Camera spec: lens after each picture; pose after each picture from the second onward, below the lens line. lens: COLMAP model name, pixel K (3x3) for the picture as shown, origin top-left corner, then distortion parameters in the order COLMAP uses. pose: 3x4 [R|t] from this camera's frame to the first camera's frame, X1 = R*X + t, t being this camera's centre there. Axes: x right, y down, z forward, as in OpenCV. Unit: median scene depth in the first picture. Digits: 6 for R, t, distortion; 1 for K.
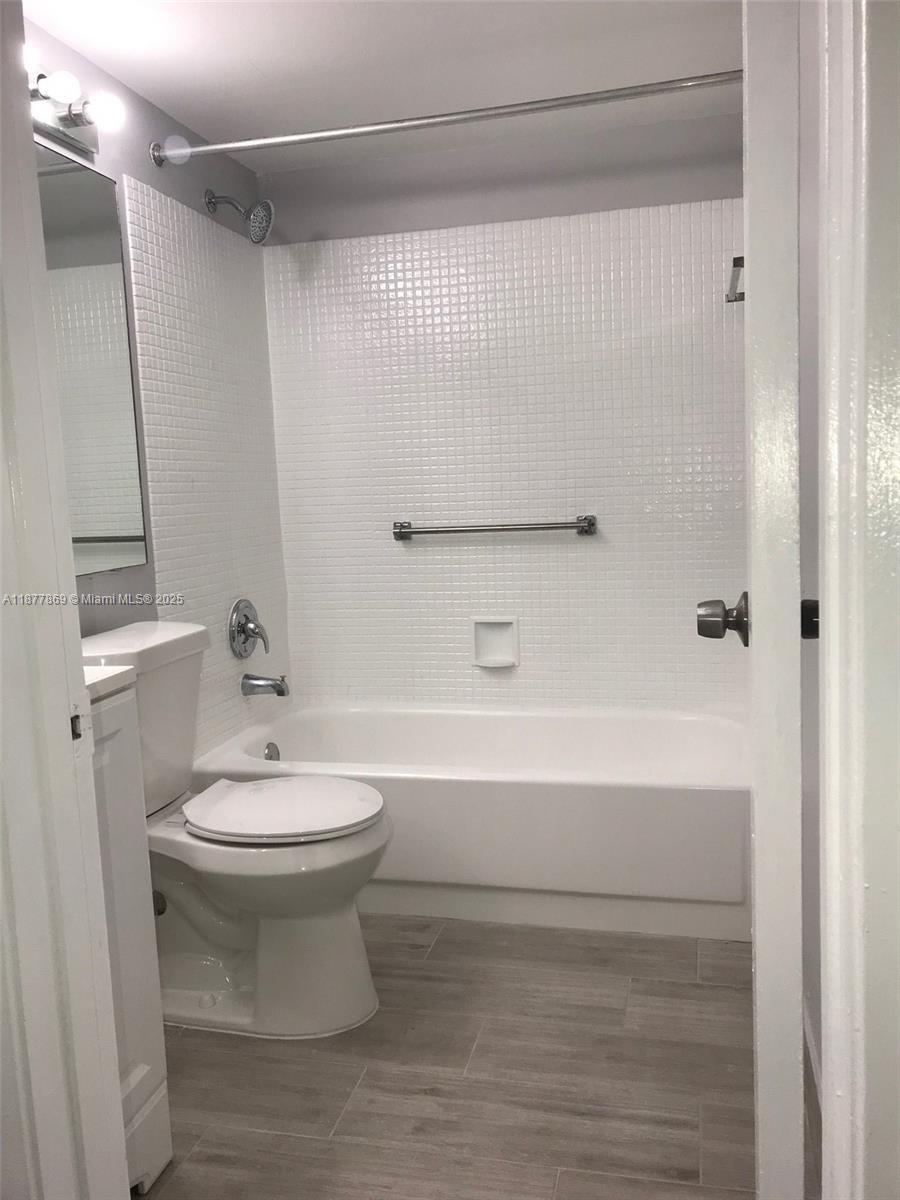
lens RADIAL K [[981.4, 0, 445.3], [0, 981.4, 597.7], [0, 0, 1]] dist [0.057574, -0.058564]
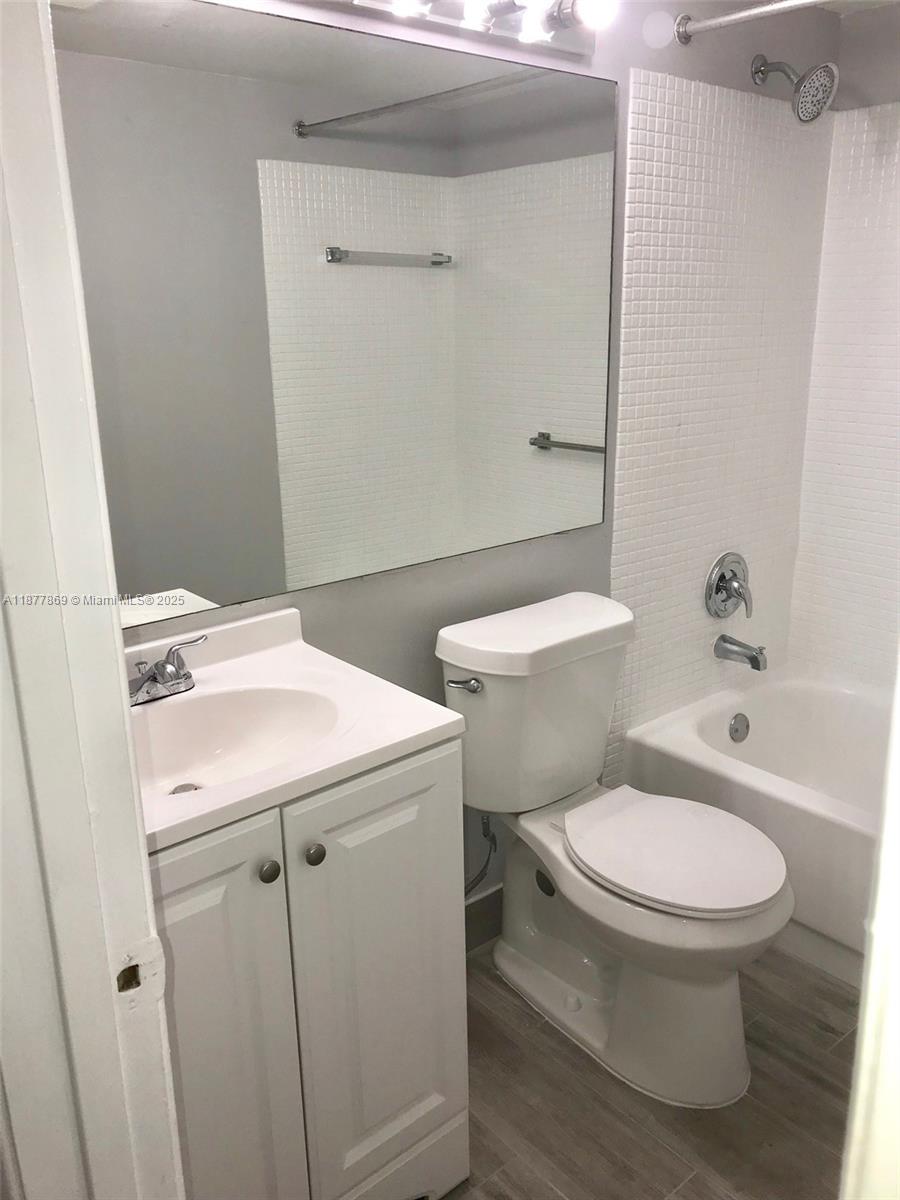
lens RADIAL K [[981.4, 0, 451.2], [0, 981.4, 598.4], [0, 0, 1]] dist [0.057574, -0.058564]
pose [[0.811091, 0.196157, -0.551048, 0.099029], [-0.091185, 0.972977, 0.212136, -0.143187], [0.577769, -0.121814, 0.807059, 0.163363]]
